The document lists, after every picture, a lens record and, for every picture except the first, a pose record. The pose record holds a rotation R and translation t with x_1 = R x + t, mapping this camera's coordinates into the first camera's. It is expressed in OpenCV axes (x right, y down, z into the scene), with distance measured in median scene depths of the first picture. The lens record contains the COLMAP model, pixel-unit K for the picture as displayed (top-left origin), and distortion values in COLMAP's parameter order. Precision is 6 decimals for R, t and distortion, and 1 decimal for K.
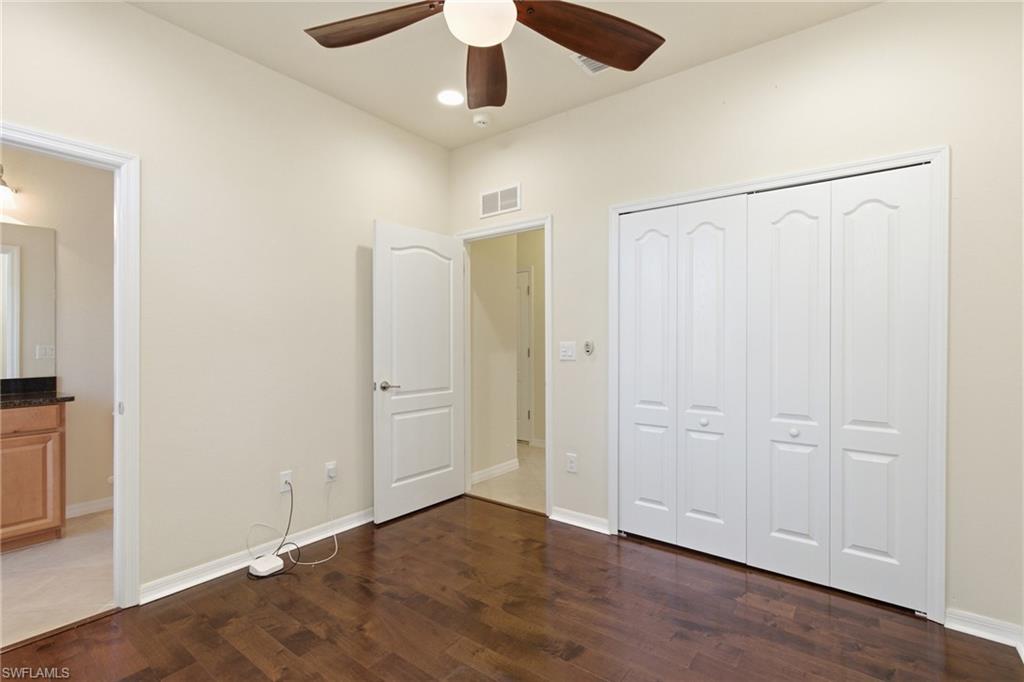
lens RADIAL K [[472.3, 0, 510.6], [0, 472.3, 338.2], [0, 0, 1]] dist [0.001053, 0.000359]
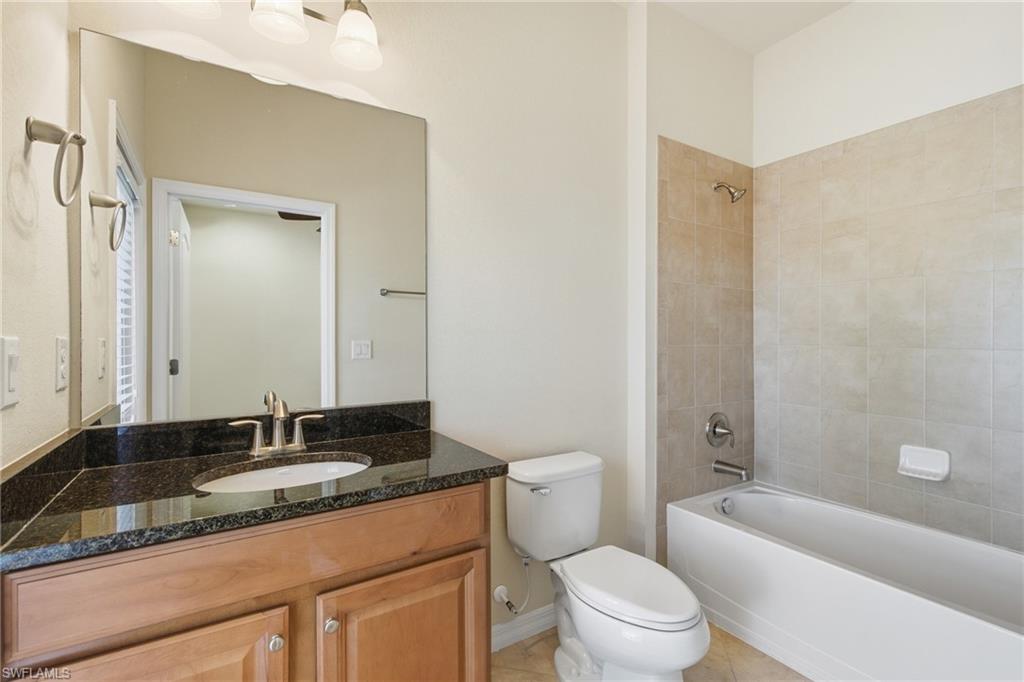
lens RADIAL K [[472.3, 0, 510.6], [0, 472.3, 338.2], [0, 0, 1]] dist [0.001053, 0.000359]
pose [[0.934513, 0.001110, -0.355928, -0.754461], [0.001399, 0.999976, 0.006792, 0.009565], [0.355927, -0.006845, 0.934489, 0.596293]]
